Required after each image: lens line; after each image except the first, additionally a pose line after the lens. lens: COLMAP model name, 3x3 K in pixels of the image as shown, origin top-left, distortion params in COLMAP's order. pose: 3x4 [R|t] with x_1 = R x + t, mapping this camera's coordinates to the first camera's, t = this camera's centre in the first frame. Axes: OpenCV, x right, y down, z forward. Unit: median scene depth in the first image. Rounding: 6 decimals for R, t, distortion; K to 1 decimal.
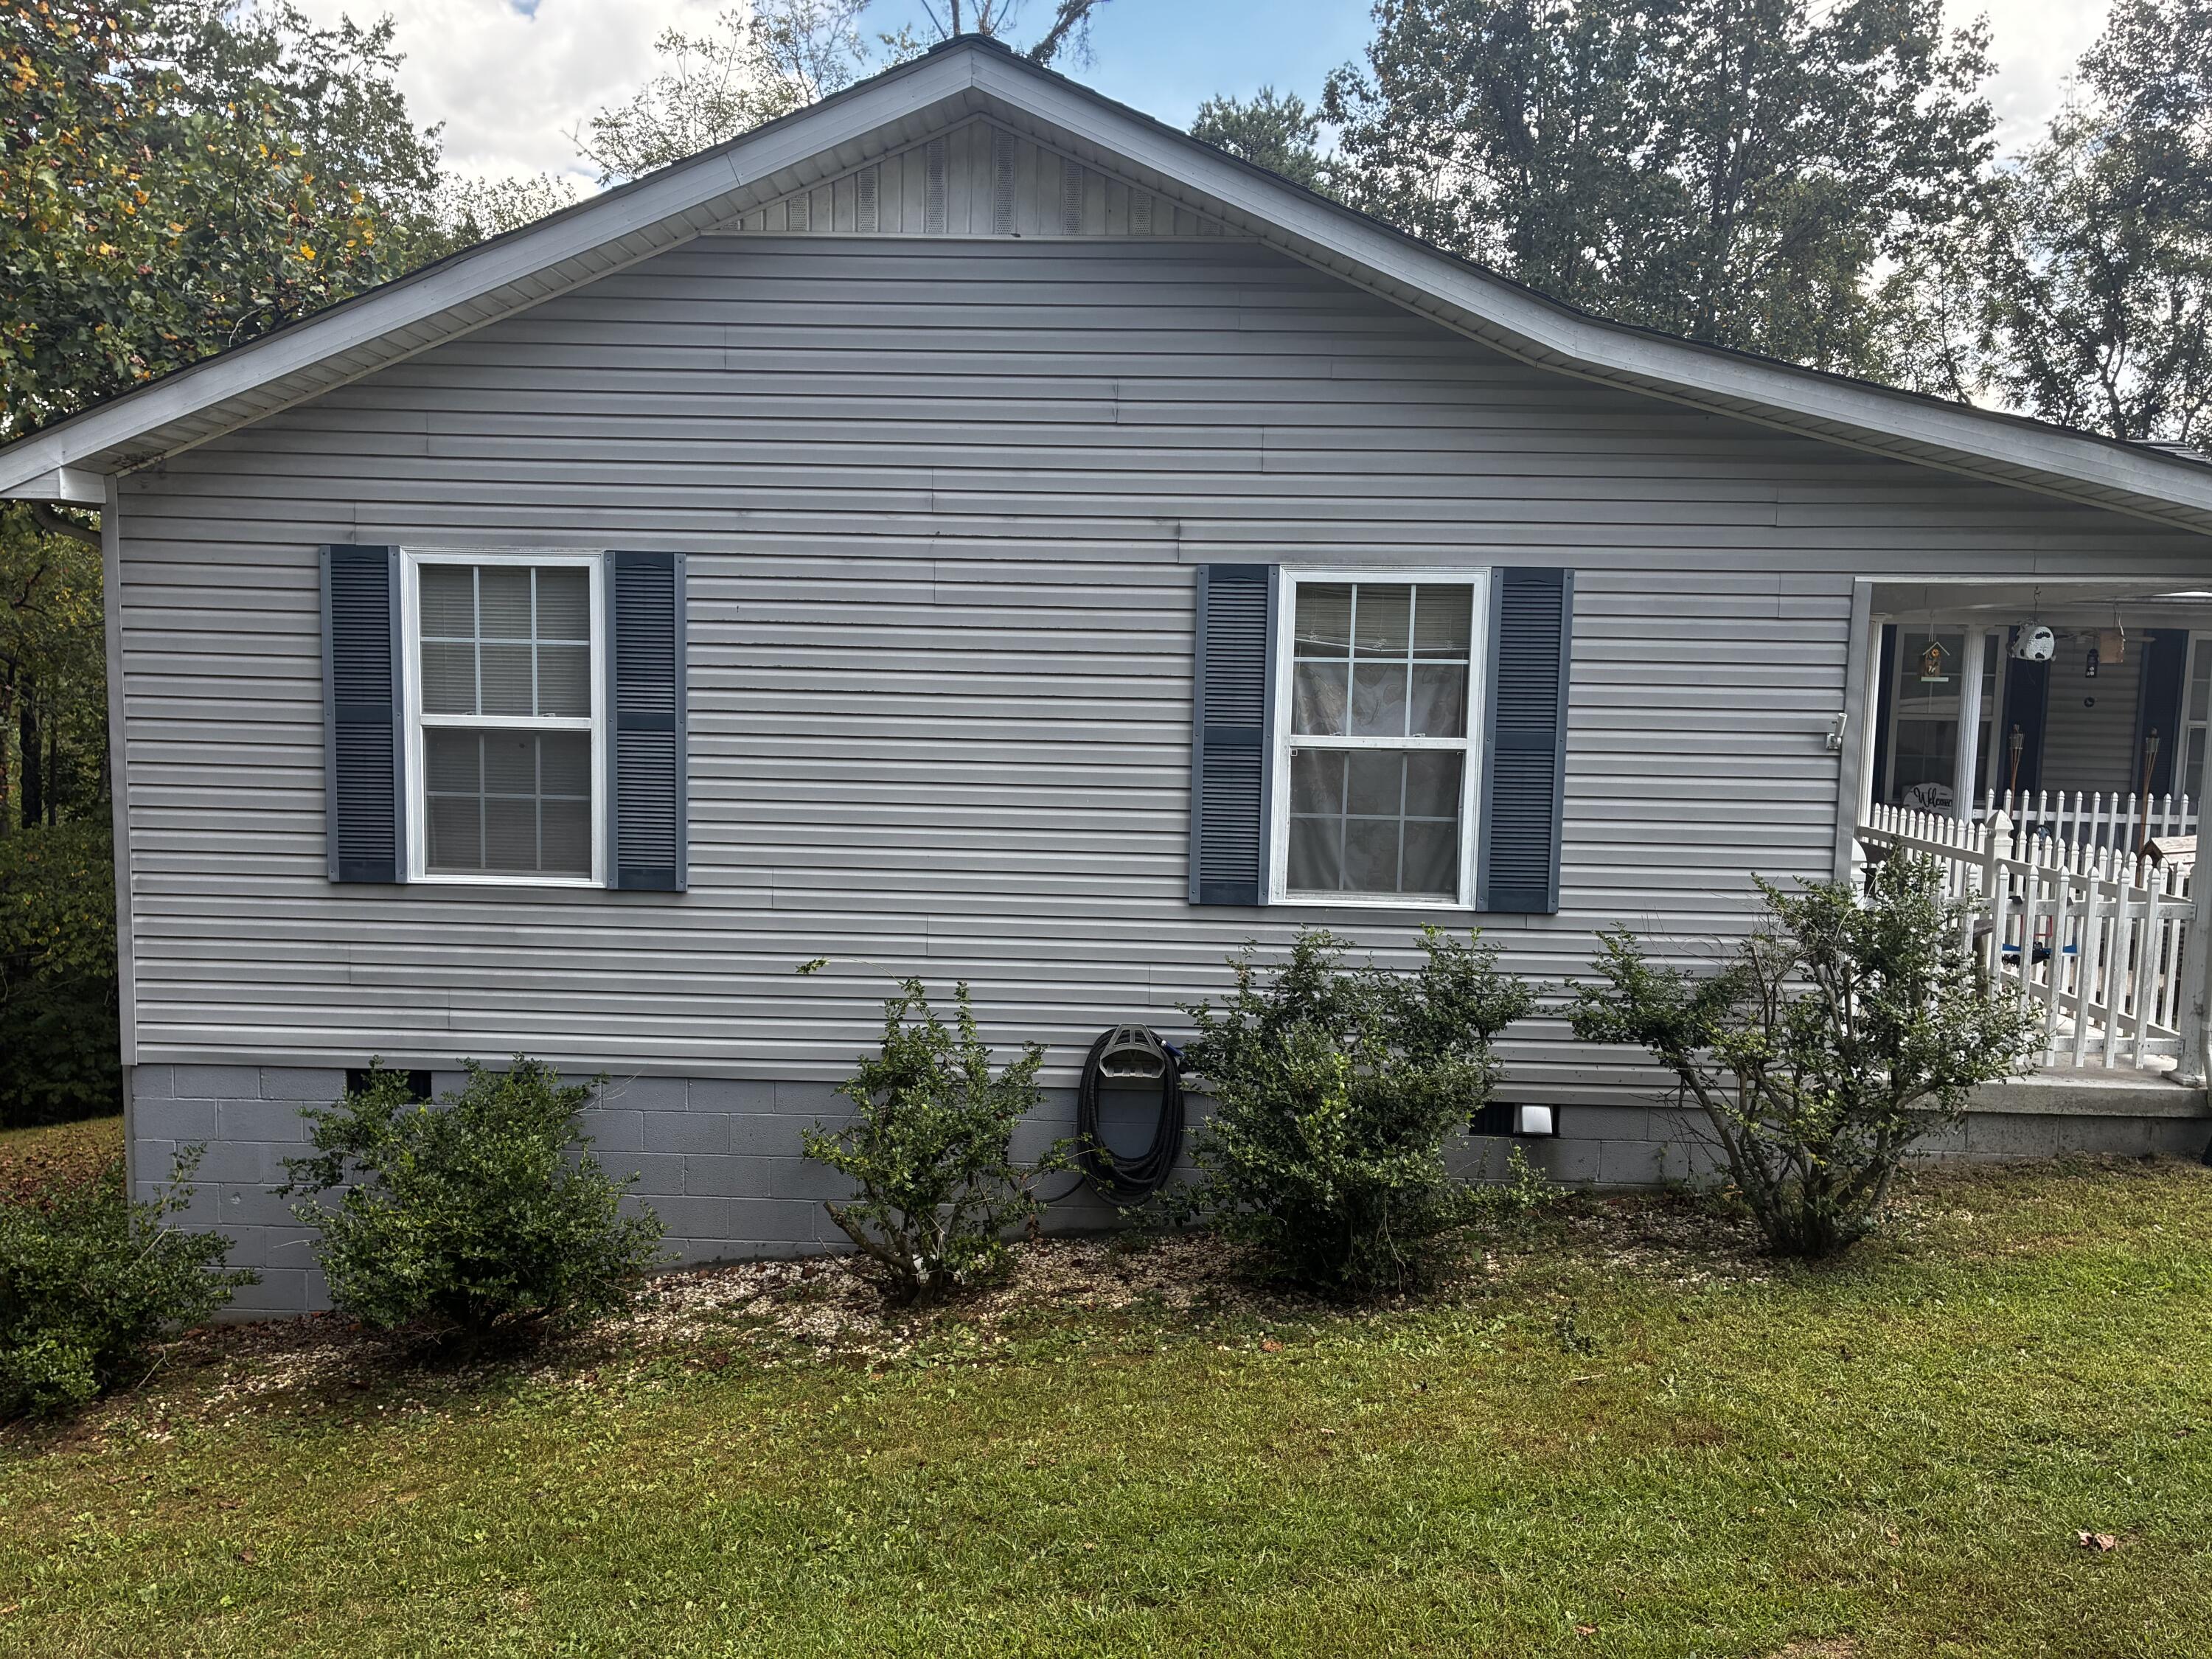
lens RADIAL K [[1669.8, 0, 1106.3], [0, 1669.8, 834.3], [0, 0, 1]] dist [0.028930, -0.014357]
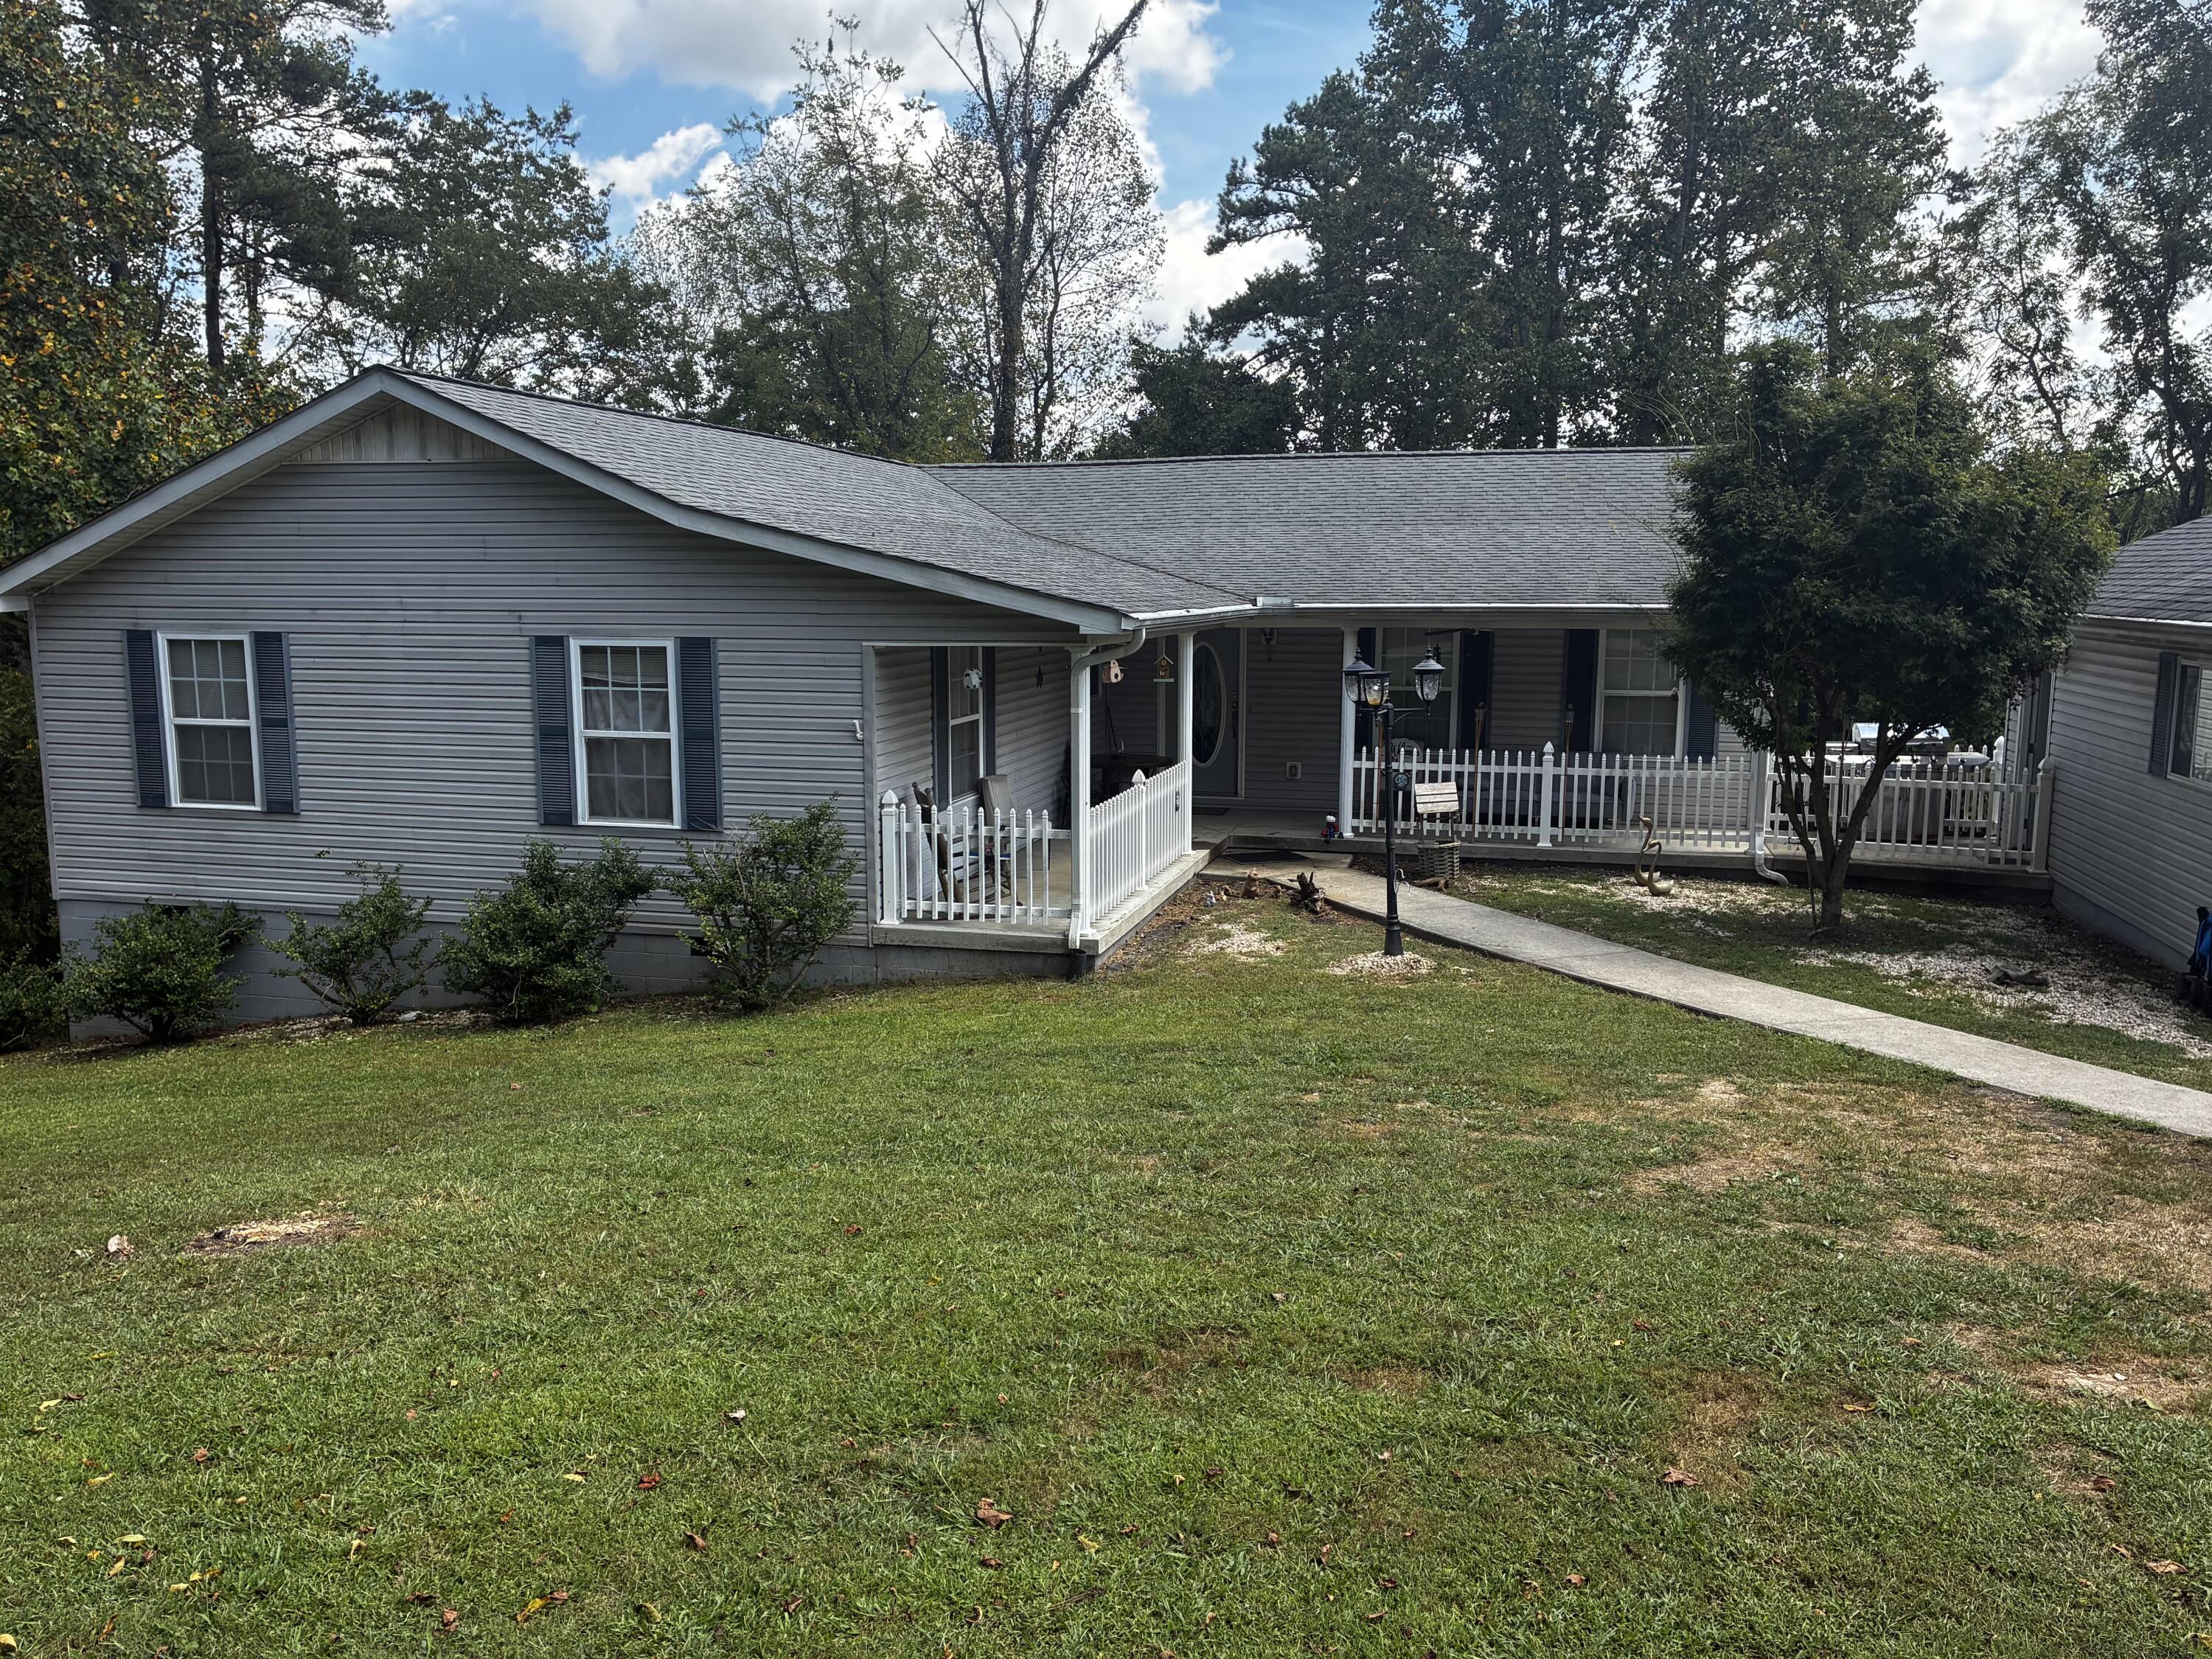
lens RADIAL K [[1669.8, 0, 1105.7], [0, 1669.8, 828.4], [0, 0, 1]] dist [0.028930, -0.014357]
pose [[0.975996, 0.012509, -0.217429, 1.044806], [-0.002681, 0.998964, 0.045438, -0.036814], [0.217772, -0.043765, 0.975018, -0.635031]]
